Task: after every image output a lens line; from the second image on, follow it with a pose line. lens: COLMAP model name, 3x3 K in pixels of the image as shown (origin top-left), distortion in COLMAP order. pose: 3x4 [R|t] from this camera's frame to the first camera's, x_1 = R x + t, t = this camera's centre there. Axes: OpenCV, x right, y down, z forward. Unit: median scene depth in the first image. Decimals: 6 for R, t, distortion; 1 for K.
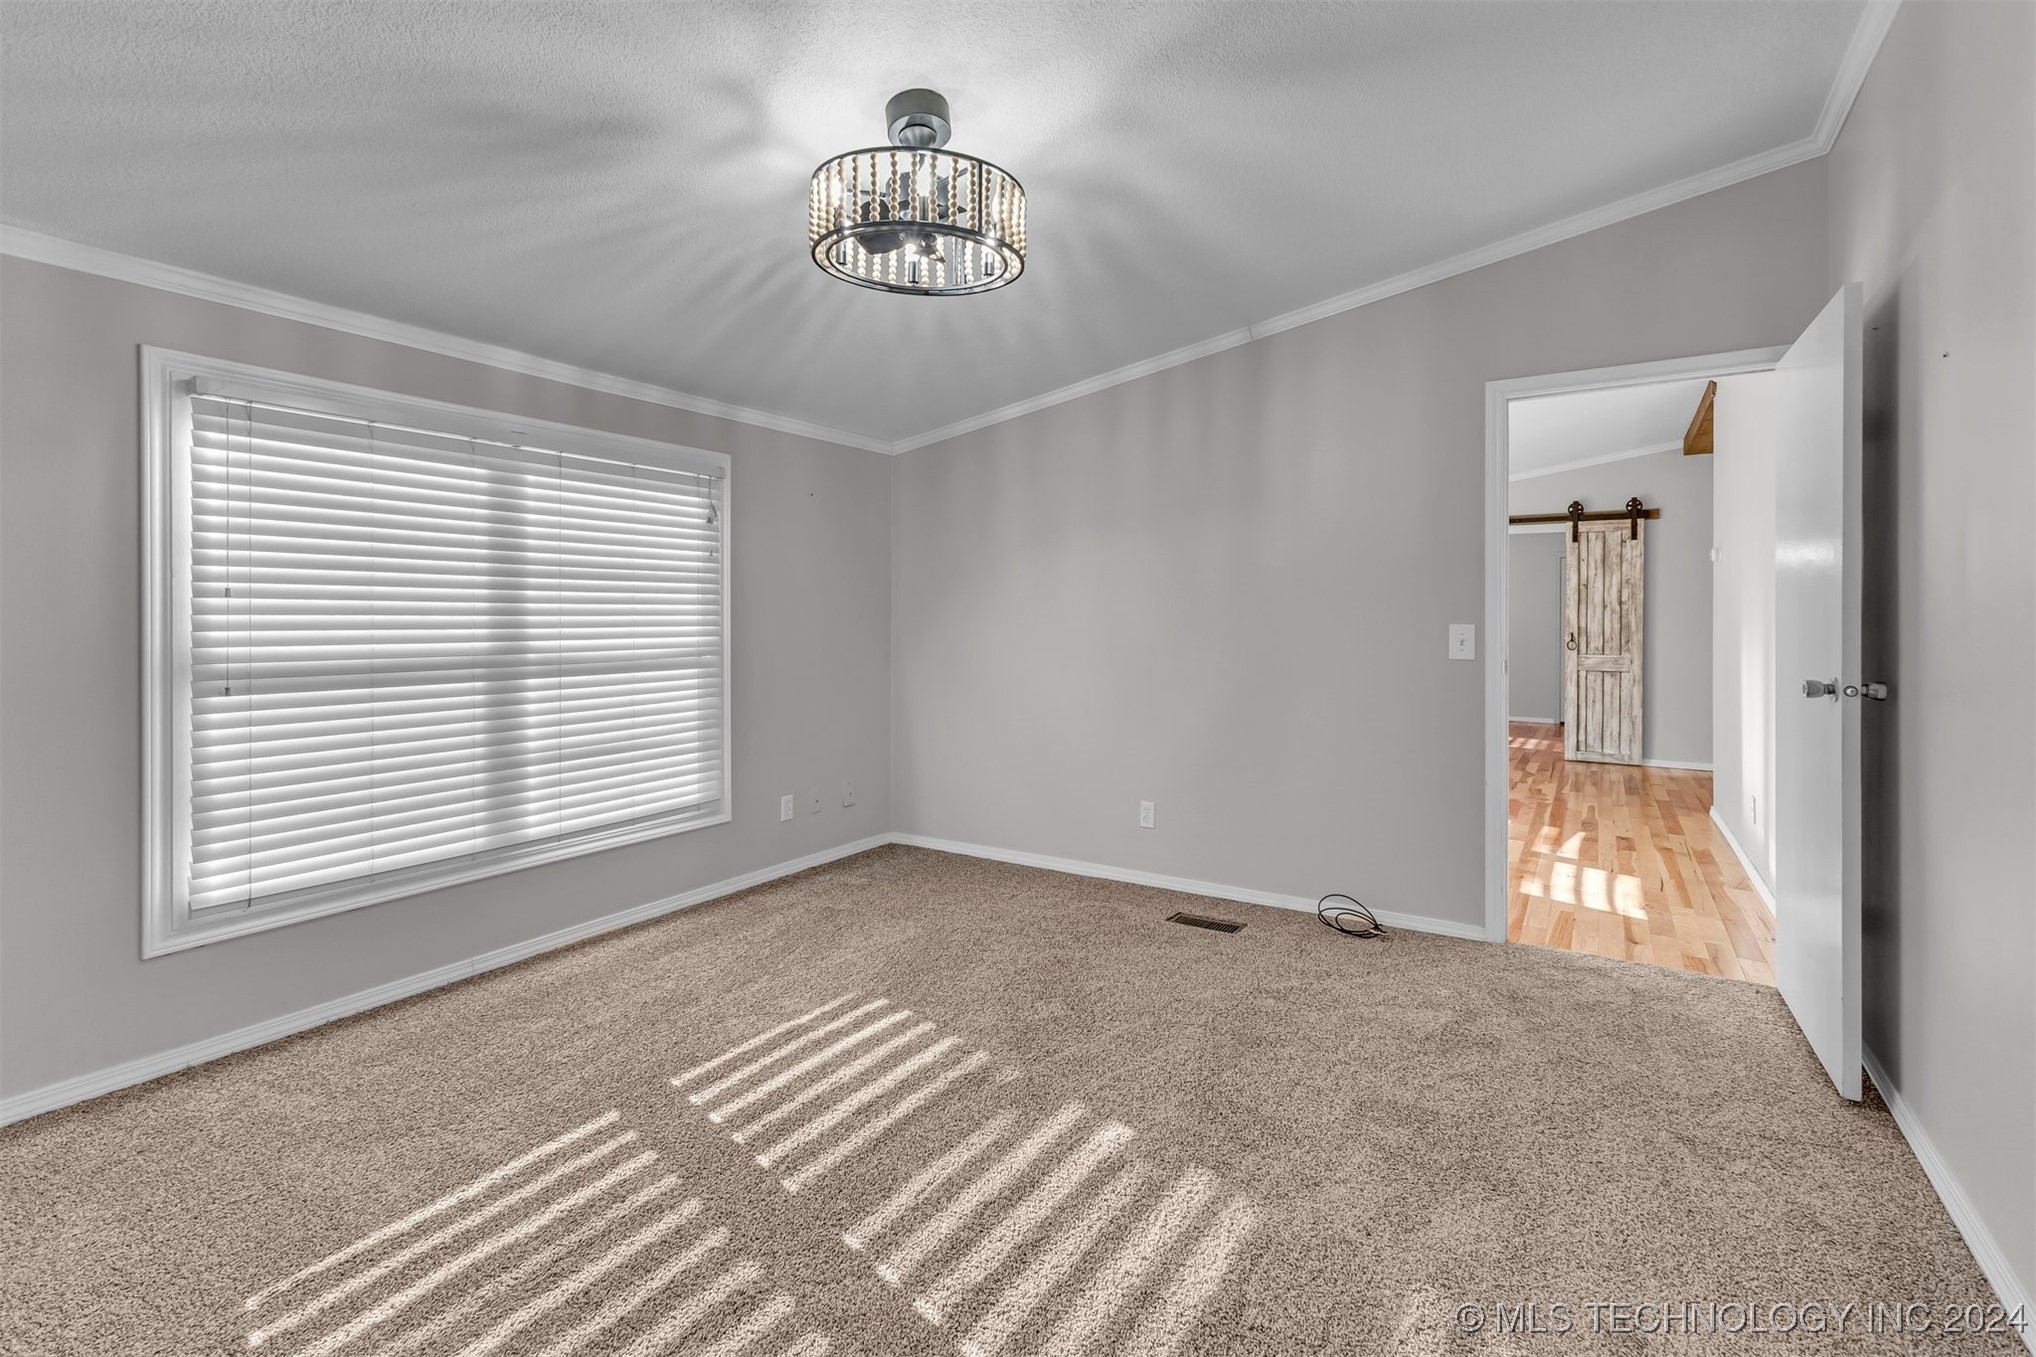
lens RADIAL K [[893.3, 0, 1044.0], [0, 893.3, 635.1], [0, 0, 1]] dist [0.010924, -0.001958]
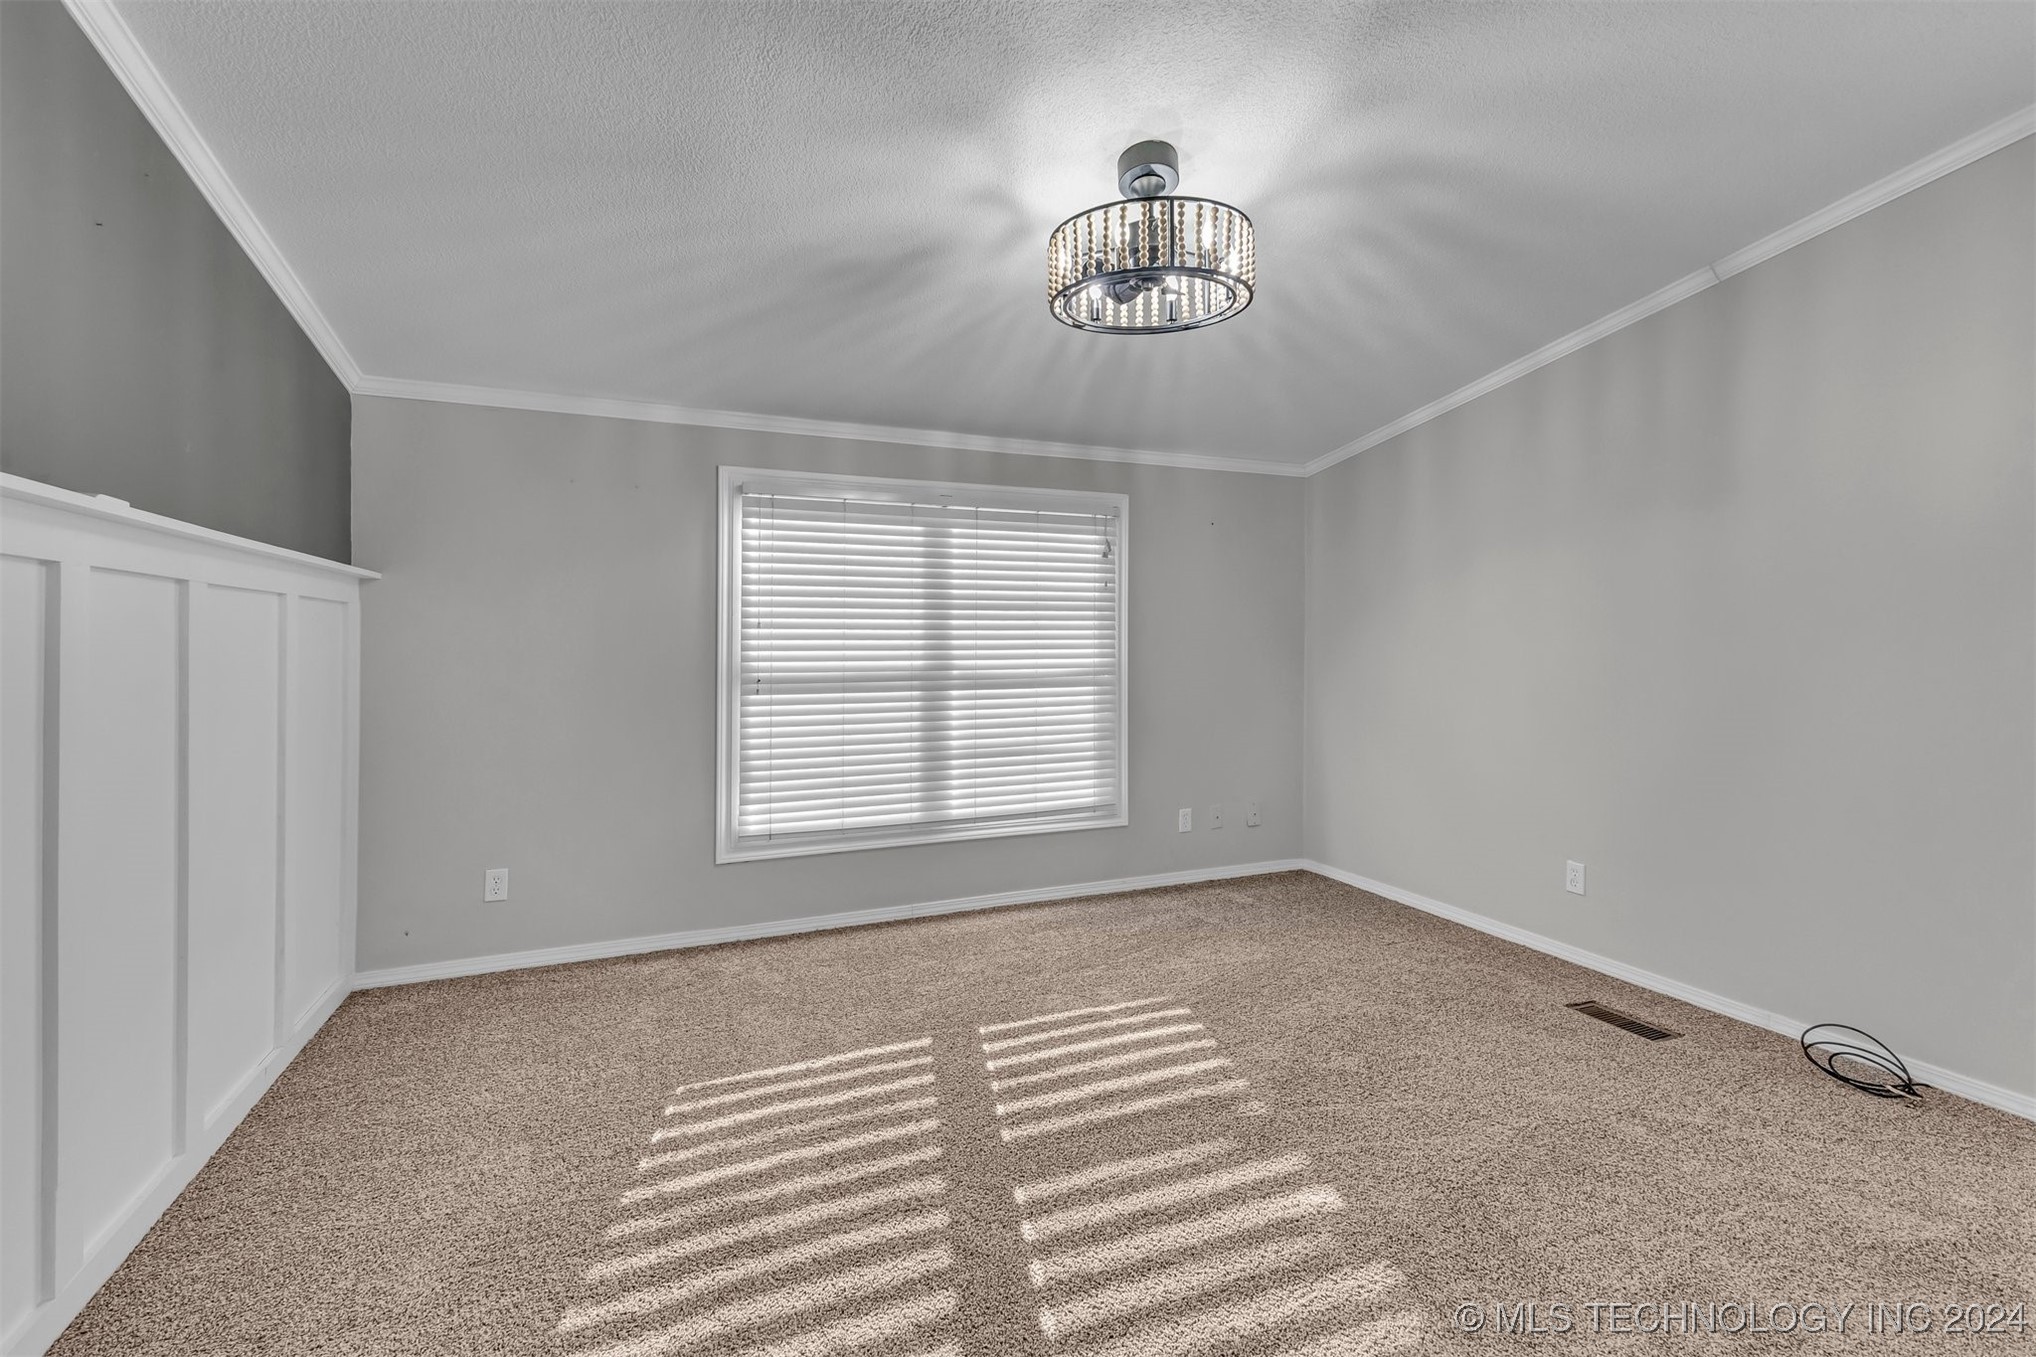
lens RADIAL K [[893.3, 0, 1059.9], [0, 893.3, 652.2], [0, 0, 1]] dist [0.010924, -0.001958]
pose [[0.823922, 0.007072, -0.566660, 0.269907], [-0.010209, 0.999945, -0.002365, -0.003536], [0.566612, 0.007734, 0.823948, 0.055144]]
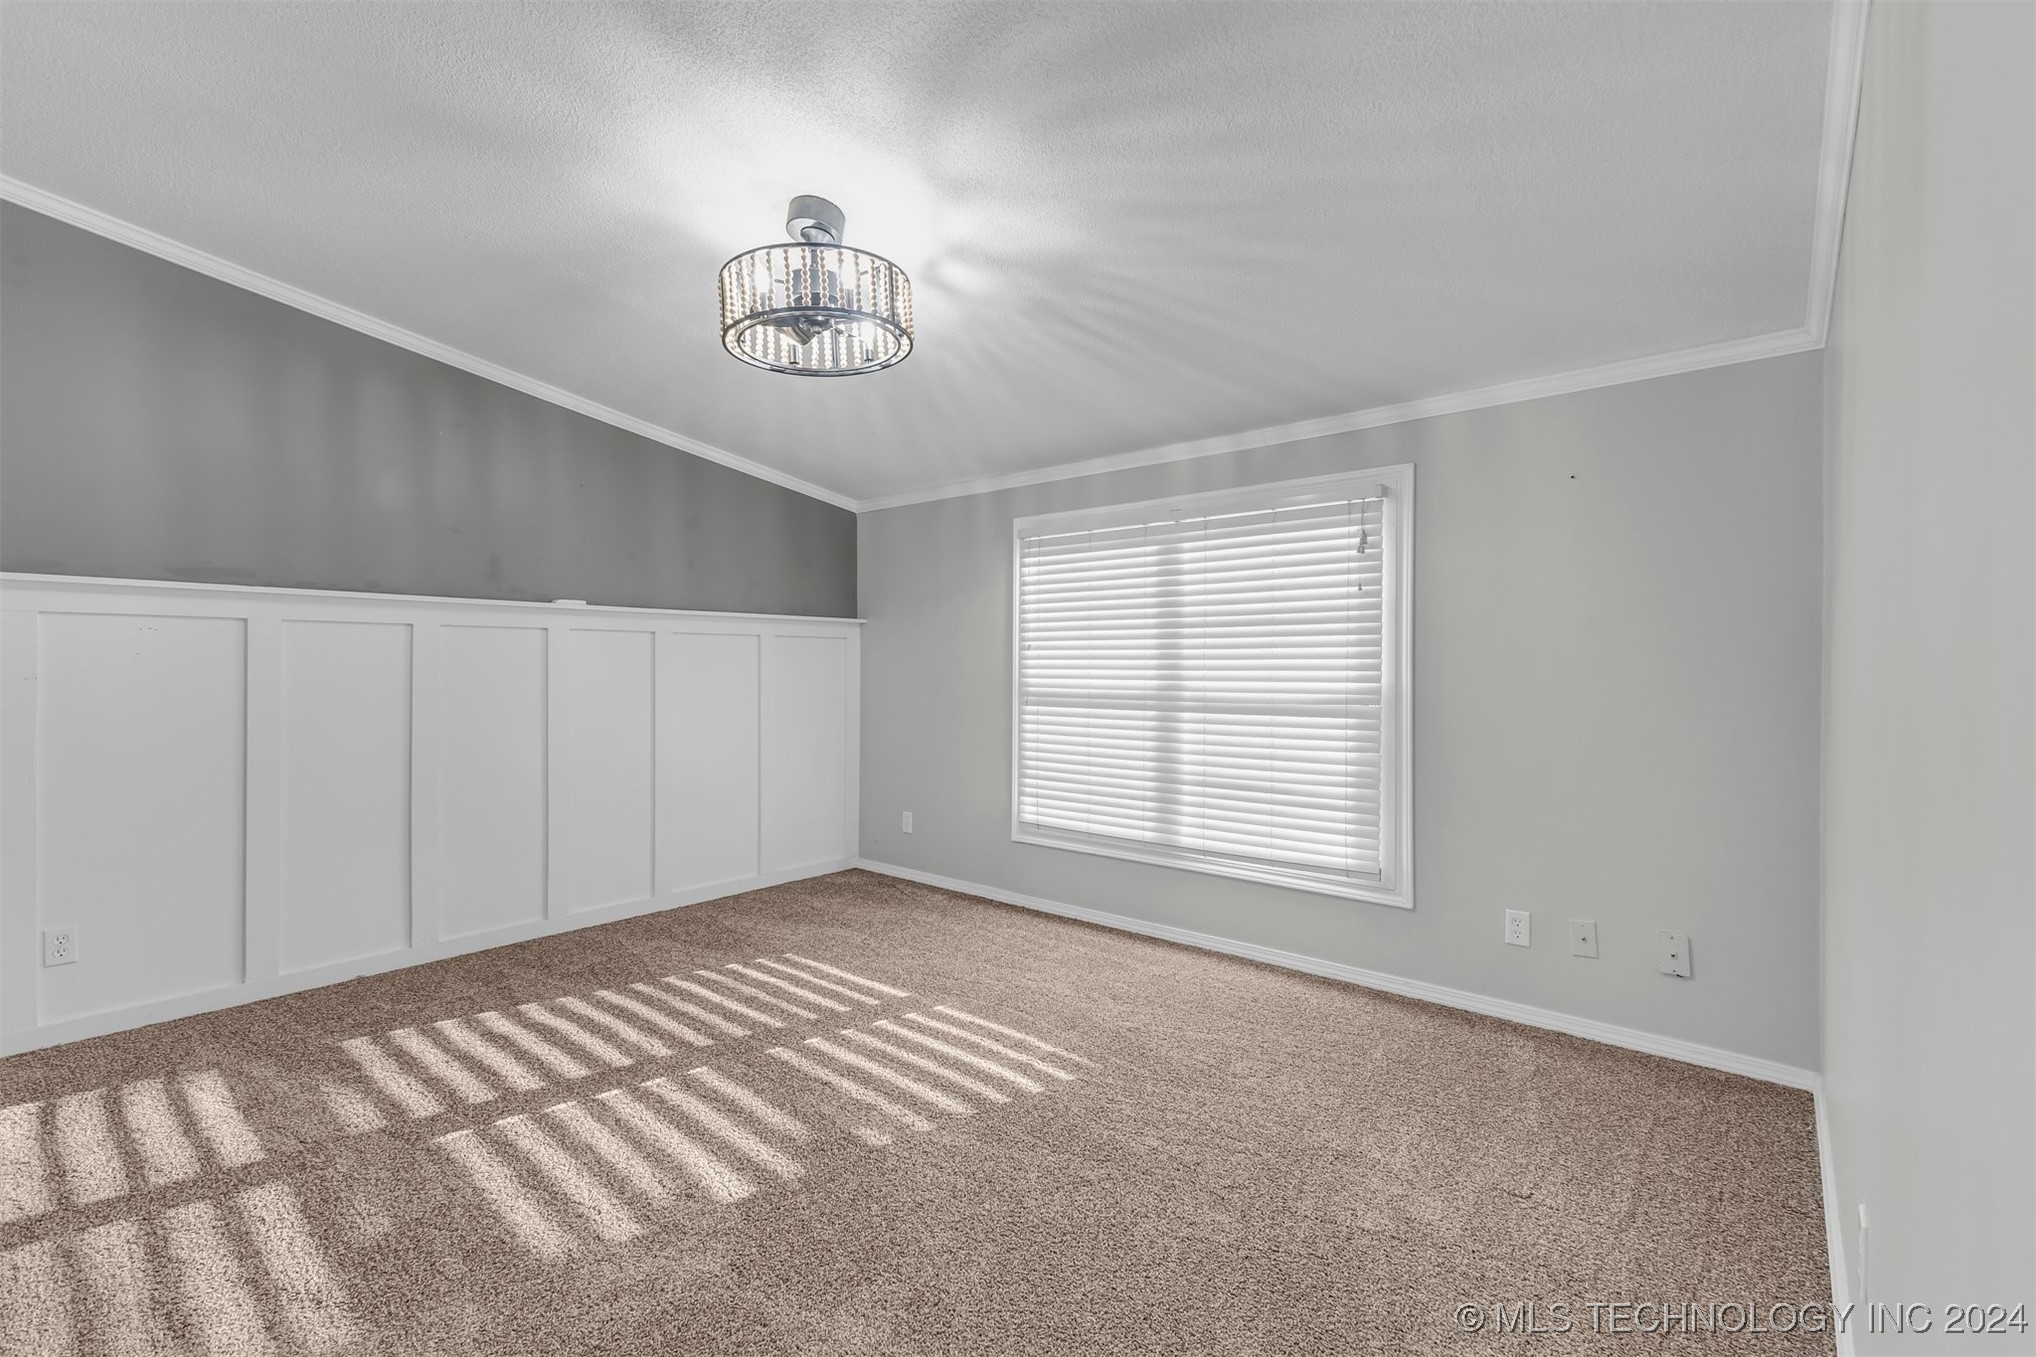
lens RADIAL K [[893.3, 0, 1008.8], [0, 893.3, 692.4], [0, 0, 1]] dist [0.010924, -0.001958]
pose [[-0.155507, 0.028247, -0.987431, 0.678010], [-0.020838, 0.999275, 0.031868, -0.012565], [0.987615, 0.025531, -0.154805, 0.995701]]
